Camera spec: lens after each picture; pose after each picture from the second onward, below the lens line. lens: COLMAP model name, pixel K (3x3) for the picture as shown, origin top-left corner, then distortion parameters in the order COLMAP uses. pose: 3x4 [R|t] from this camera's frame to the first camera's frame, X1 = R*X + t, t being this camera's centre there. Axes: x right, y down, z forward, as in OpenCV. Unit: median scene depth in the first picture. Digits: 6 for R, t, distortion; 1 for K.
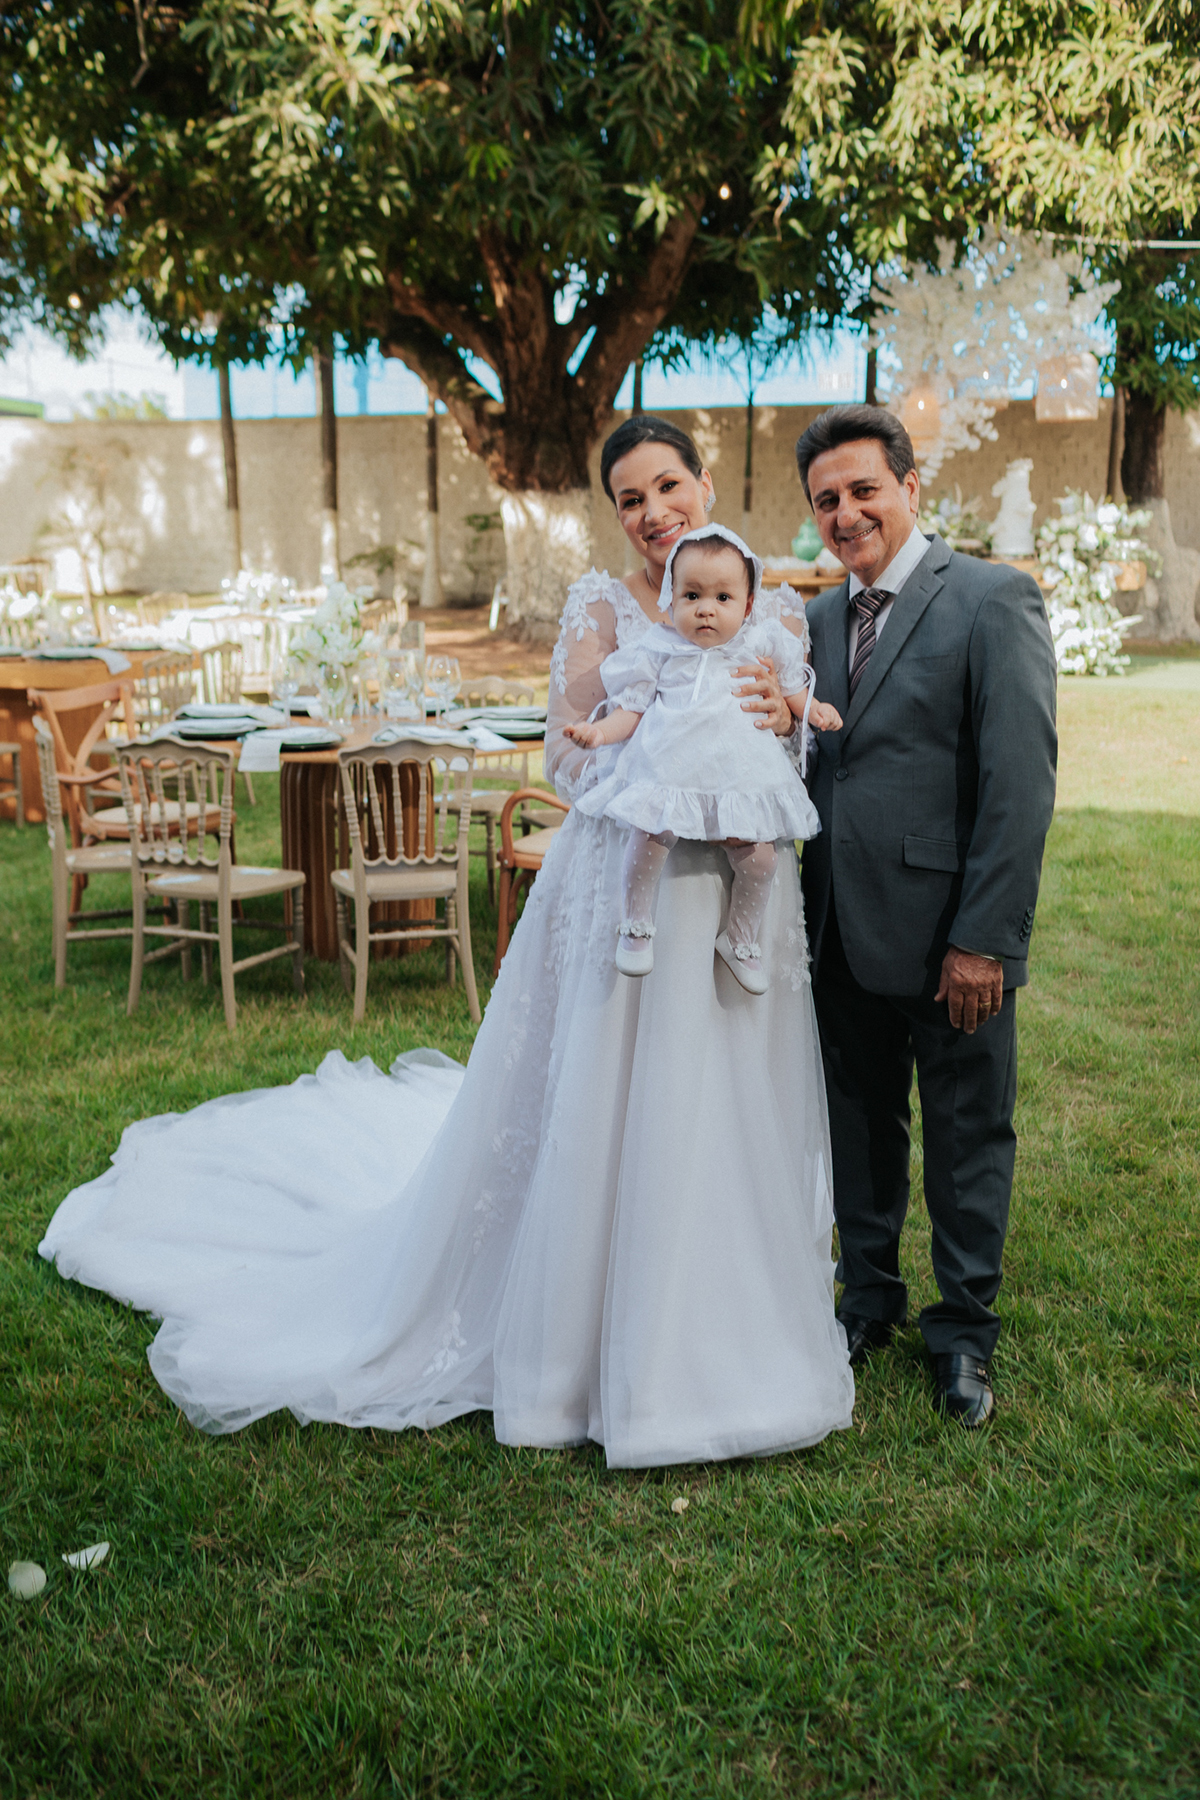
lens RADIAL K [[1714.7, 0, 610.8], [0, 1714.7, 902.4], [0, 0, 1]] dist [0.006979, 0.004018]
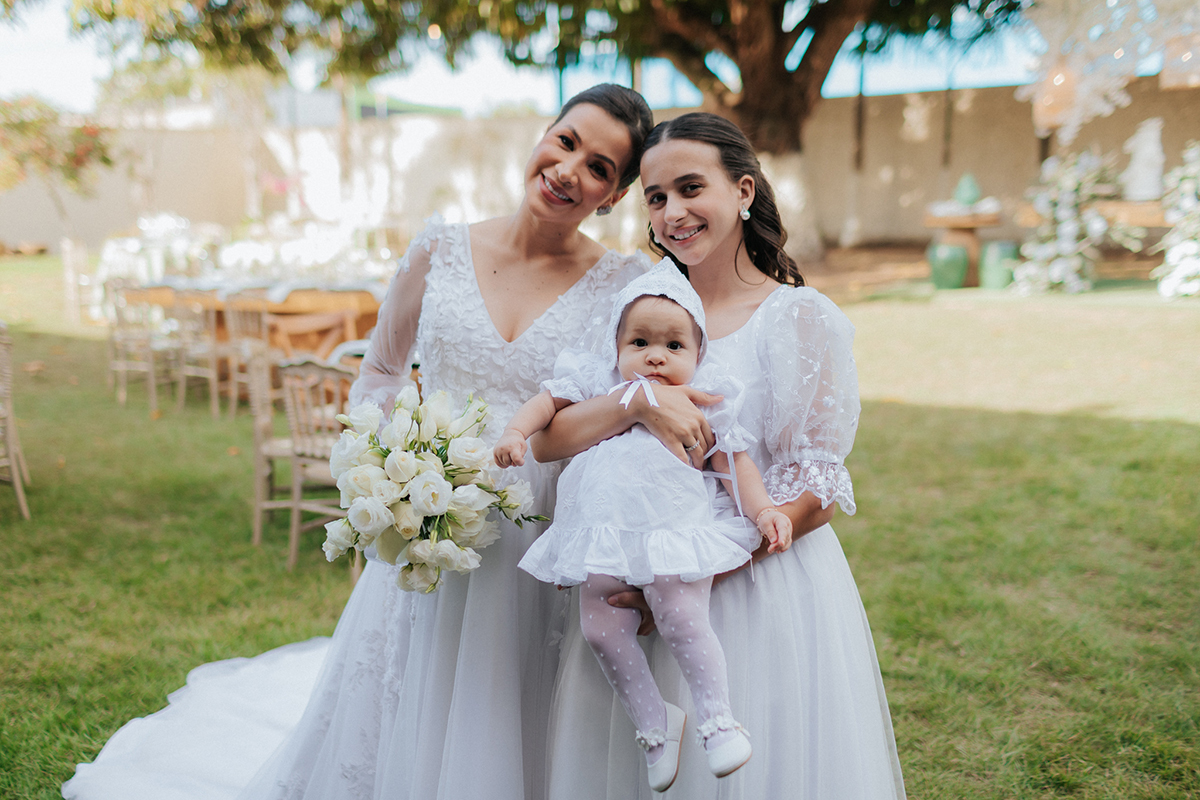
lens RADIAL K [[1238.3, 0, 560.7], [0, 1238.3, 430.8], [0, 0, 1]] dist [0.000211, 0.008808]
pose [[0.969657, 0.025113, -0.243177, 0.063659], [-0.029959, 0.999419, -0.016248, -0.013879], [0.242628, 0.023040, 0.969846, 0.063546]]
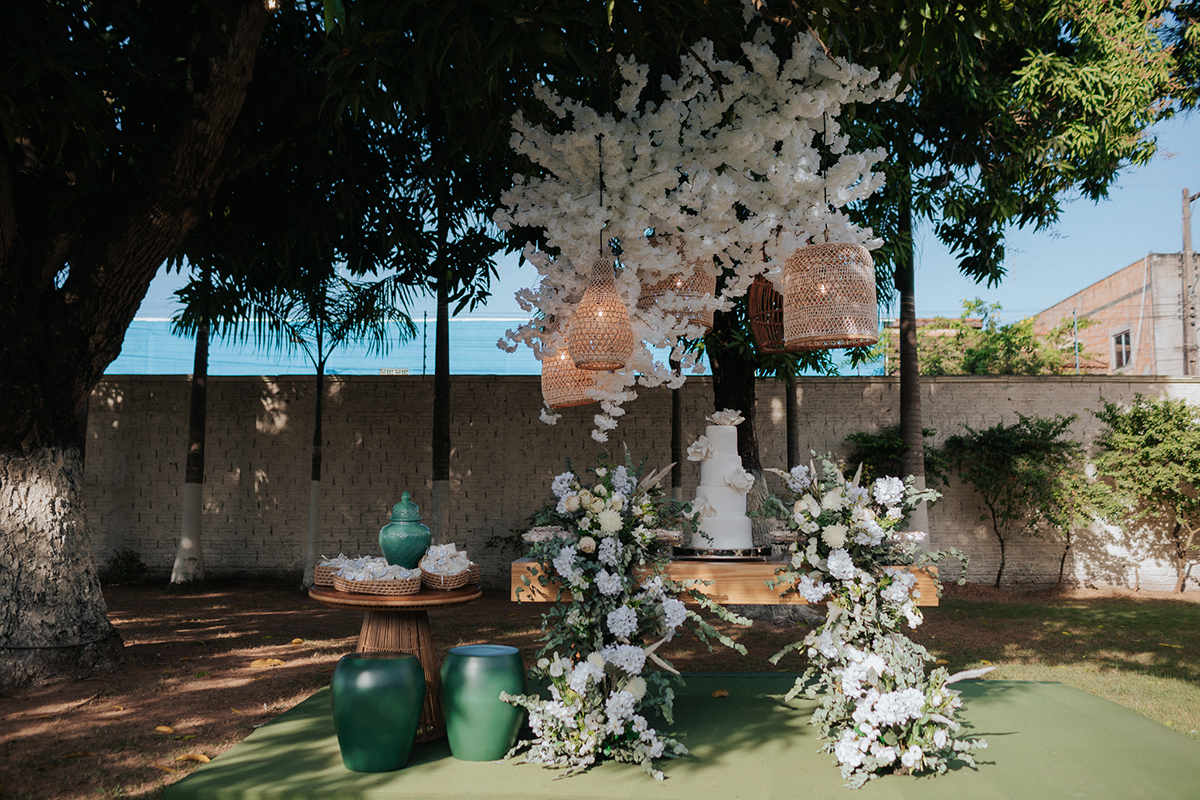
lens RADIAL K [[1143.1, 0, 600.0], [0, 1143.1, 400.0], [0, 0, 1]] dist [0.006979, 0.004018]
pose [[0.951118, 0.028413, 0.307519, 0.067864], [0.061645, 0.958253, -0.279197, -0.171036], [-0.302614, 0.284506, 0.909660, 0.742862]]
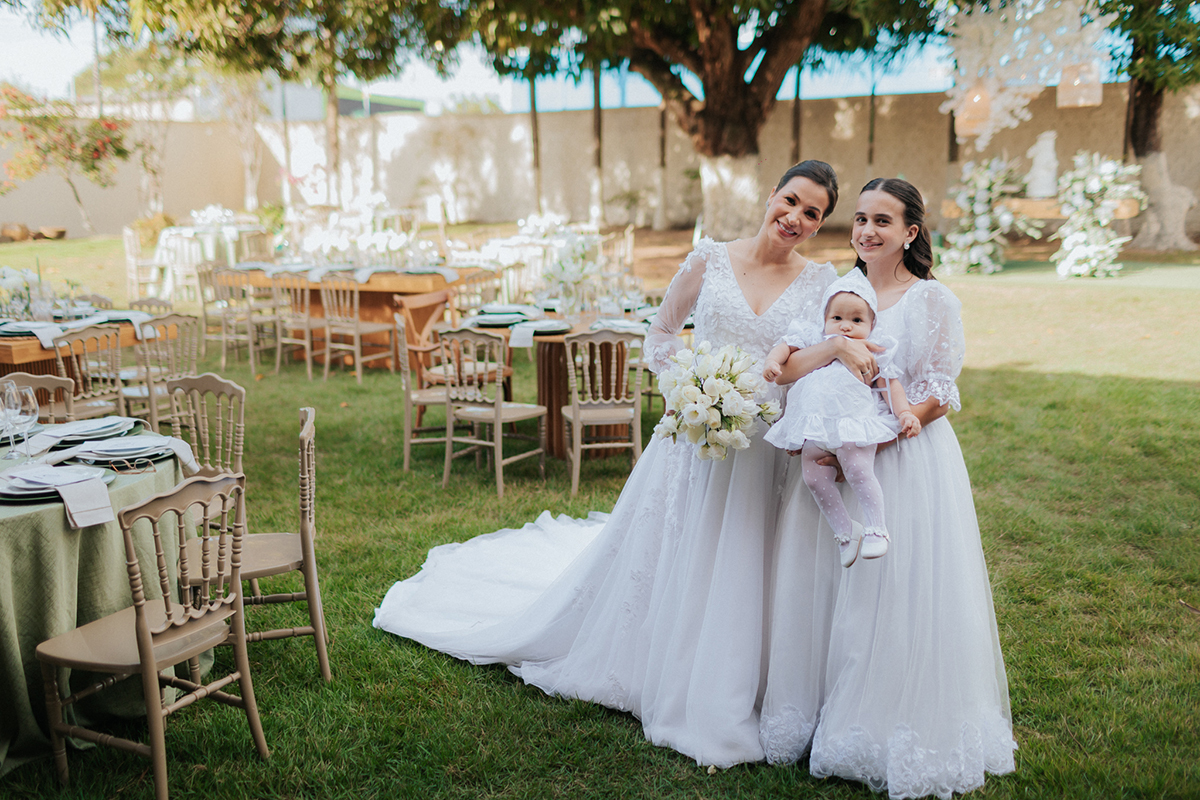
lens RADIAL K [[1143.1, 0, 600.0], [0, 1143.1, 400.0], [0, 0, 1]] dist [0.006979, 0.004018]
pose [[0.986517, 0.015262, -0.162943, 0.025892], [-0.018158, 0.999702, -0.016298, -0.003170], [0.162646, 0.019037, 0.986501, -0.045366]]
